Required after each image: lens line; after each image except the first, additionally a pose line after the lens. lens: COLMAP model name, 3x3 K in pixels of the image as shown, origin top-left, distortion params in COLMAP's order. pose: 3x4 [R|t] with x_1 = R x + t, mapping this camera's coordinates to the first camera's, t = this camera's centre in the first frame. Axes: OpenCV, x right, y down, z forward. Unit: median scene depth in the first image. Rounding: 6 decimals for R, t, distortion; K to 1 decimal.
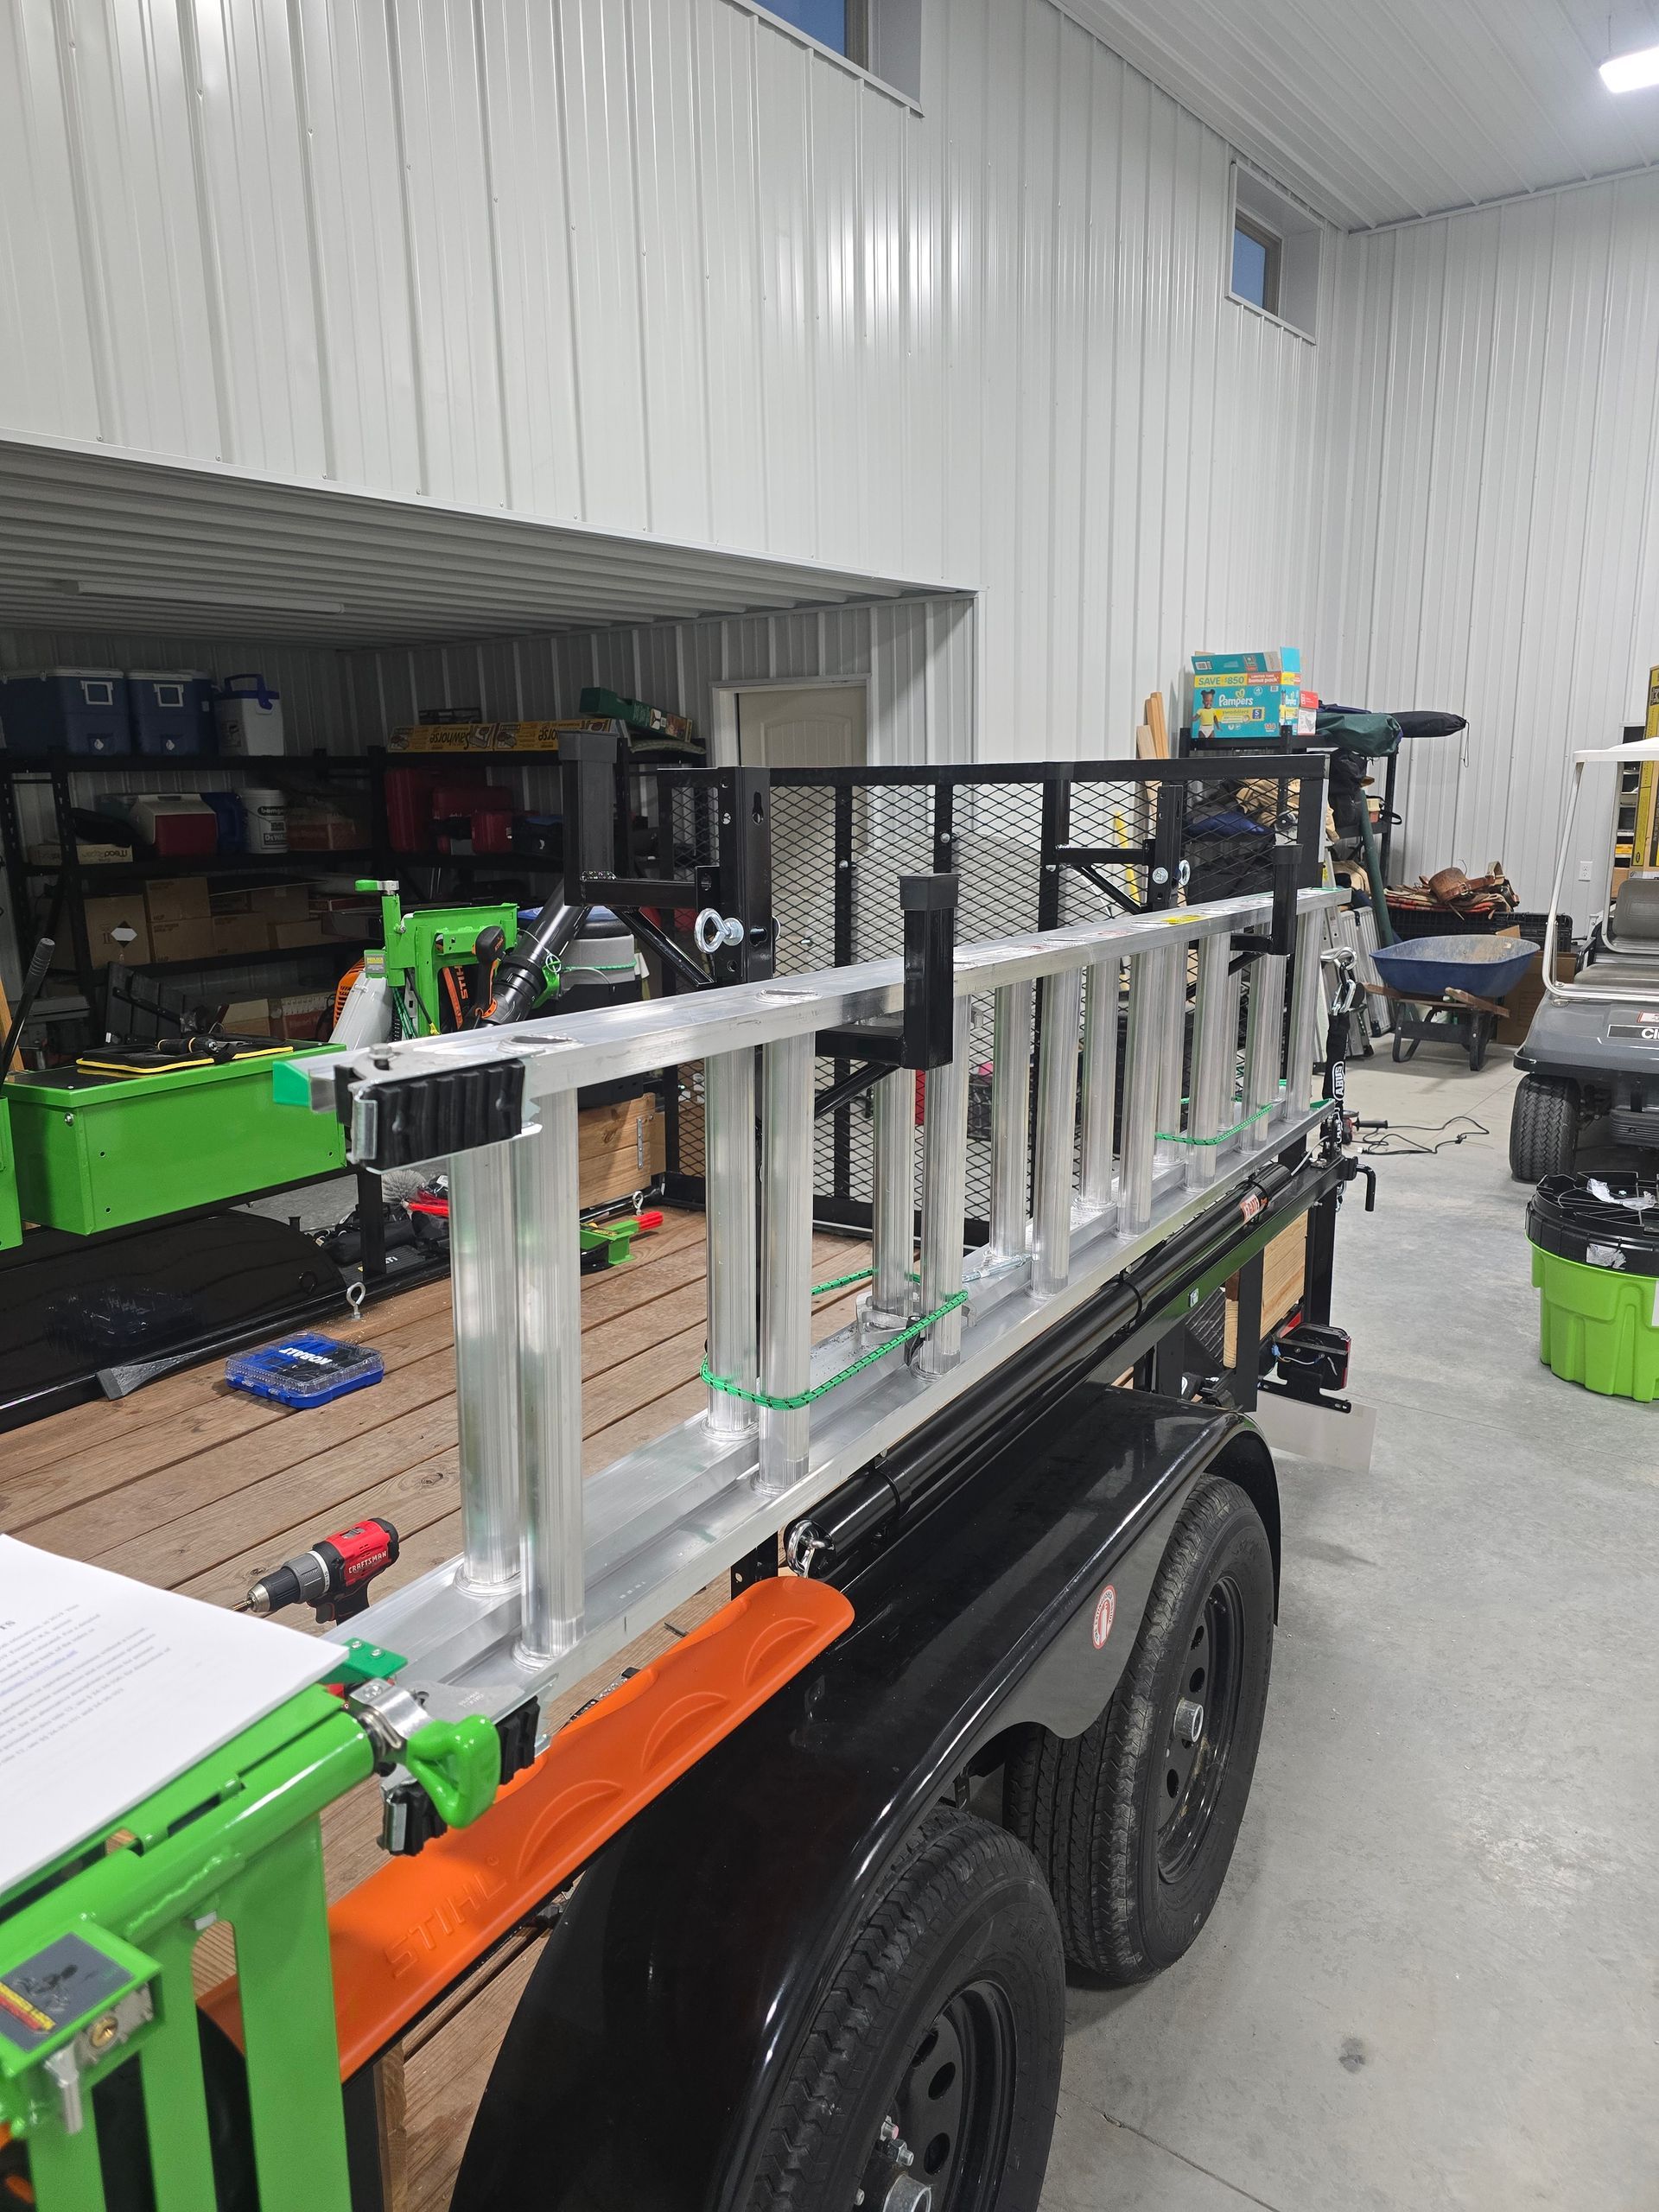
lens RADIAL K [[1475.2, 0, 877.9], [0, 1475.2, 1103.6], [0, 0, 1]] dist [0.040644, -0.001798]
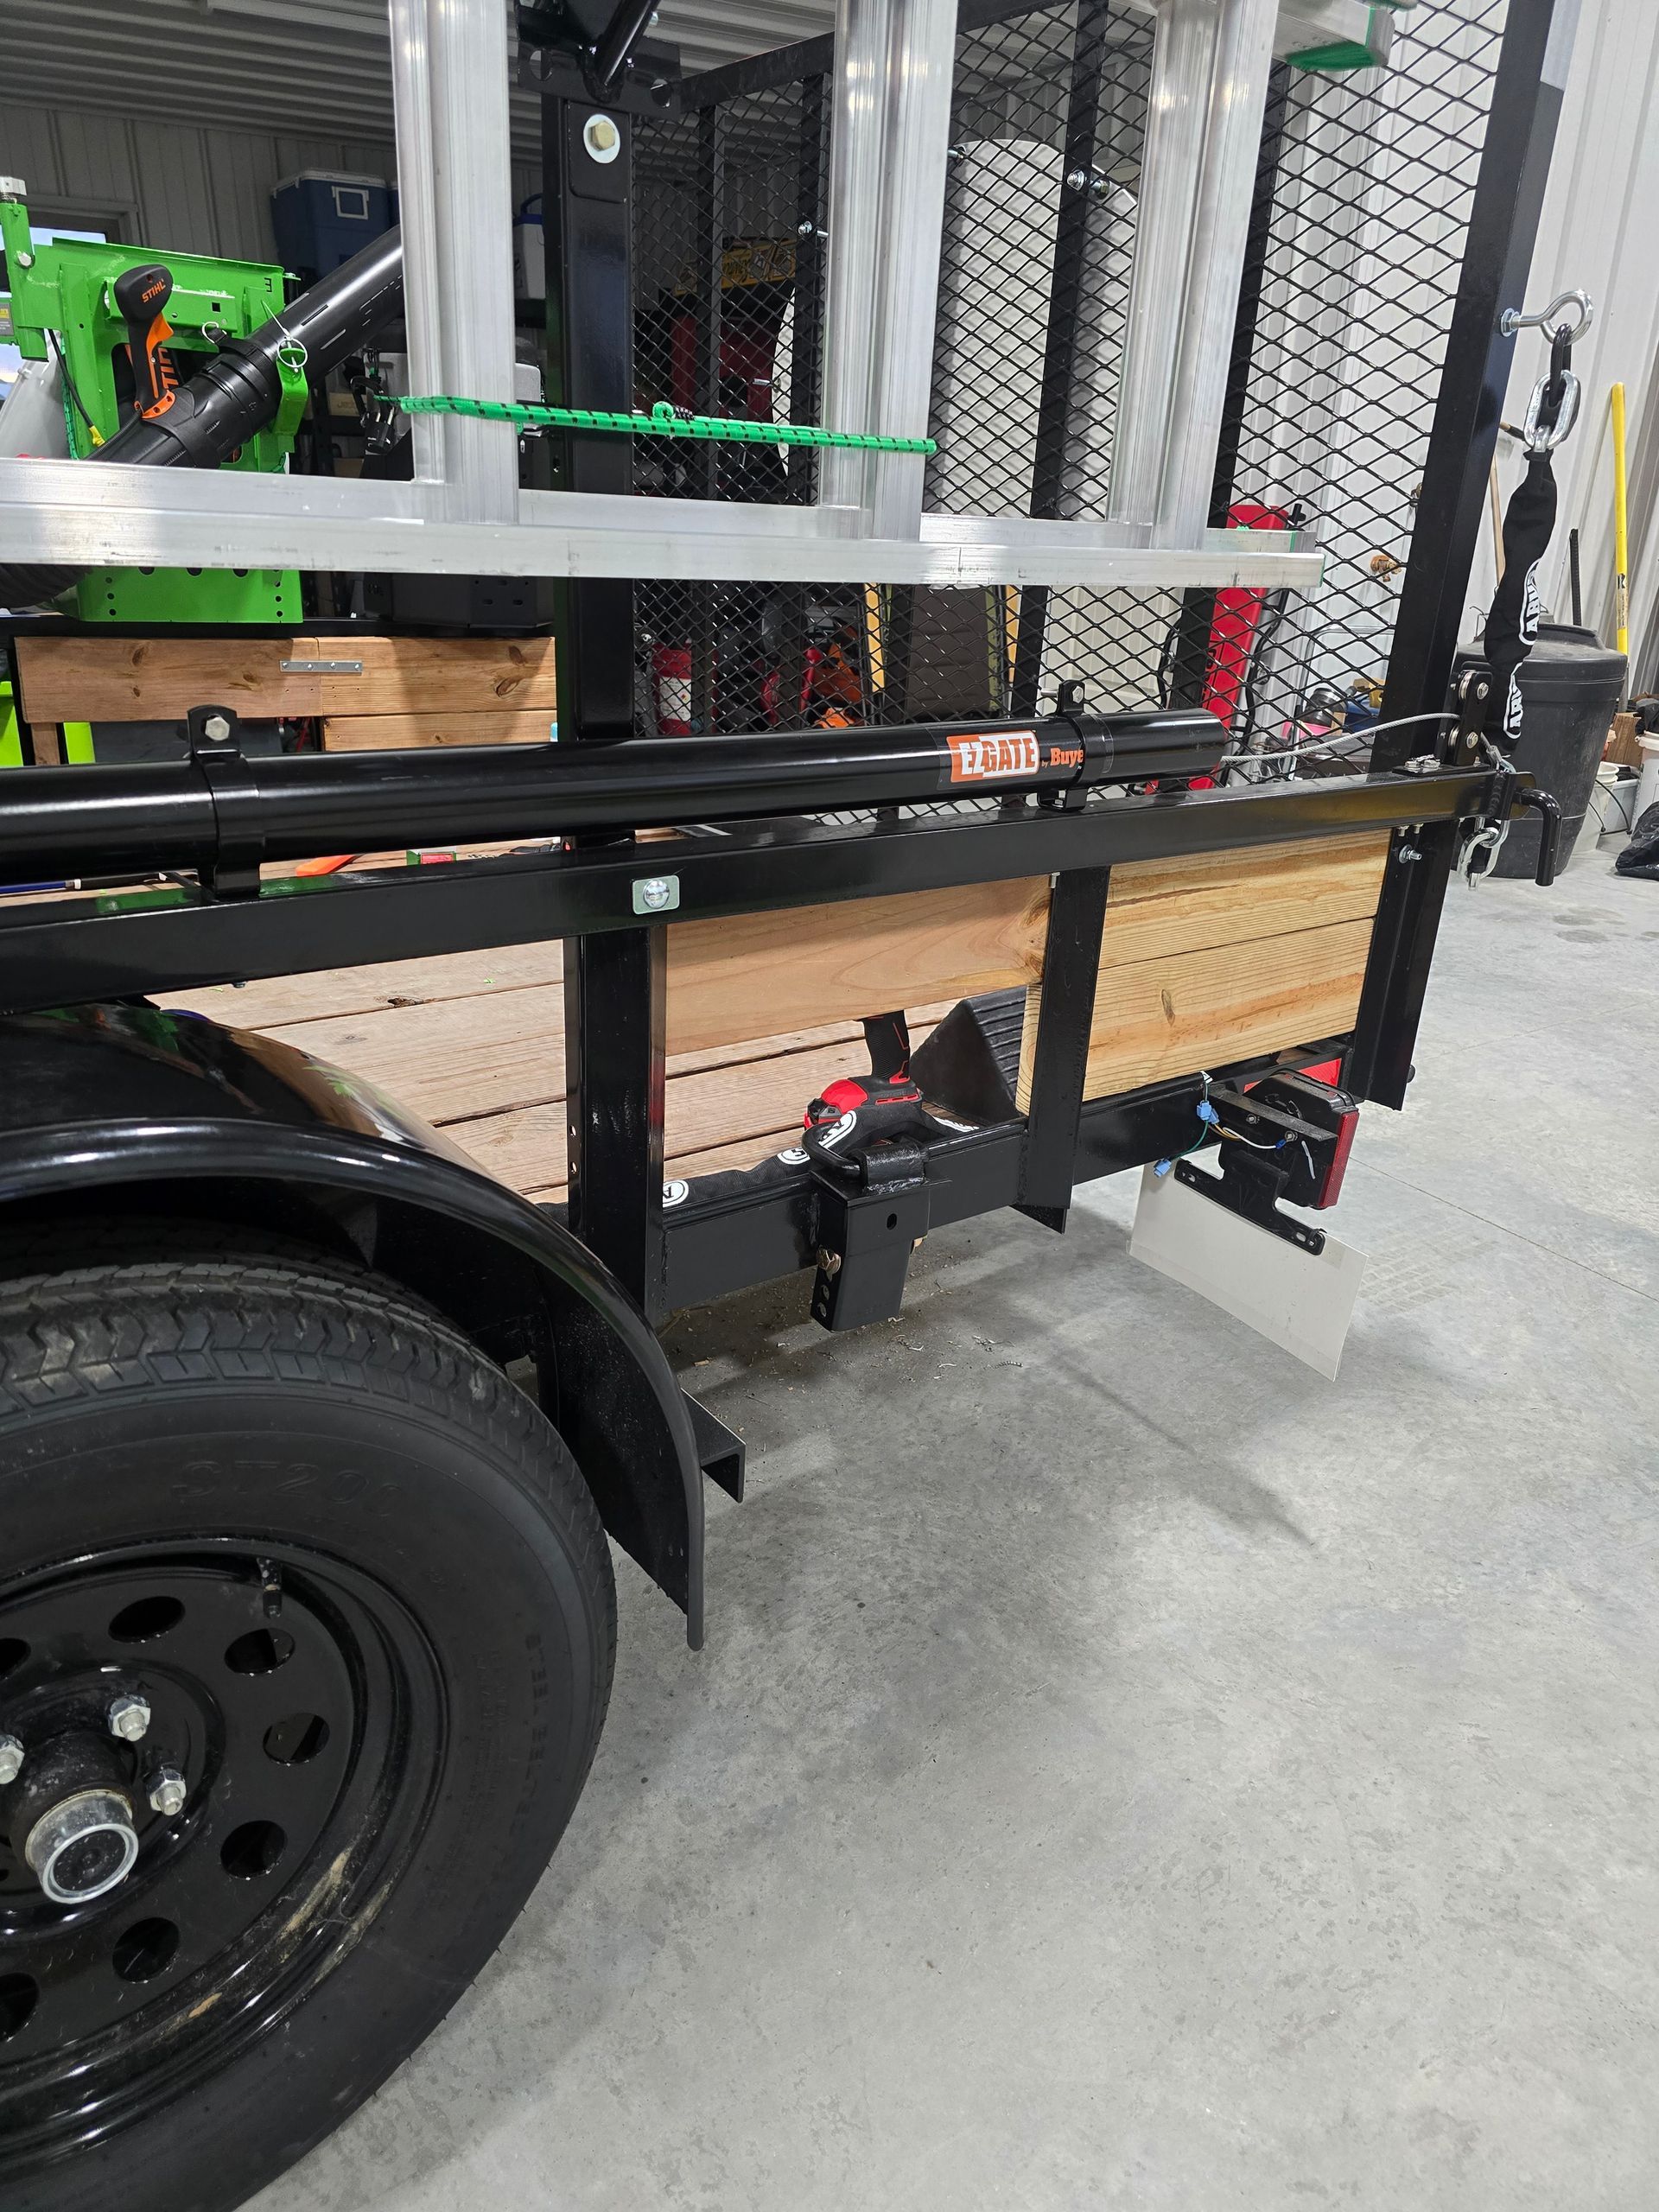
lens RADIAL K [[1475.2, 0, 877.9], [0, 1475.2, 1103.6], [0, 0, 1]] dist [0.040644, -0.001798]
pose [[0.925650, 0.174327, -0.335831, 0.161741], [-0.113800, 0.974716, 0.192299, 0.037780], [0.360863, -0.139784, 0.922084, 0.234260]]
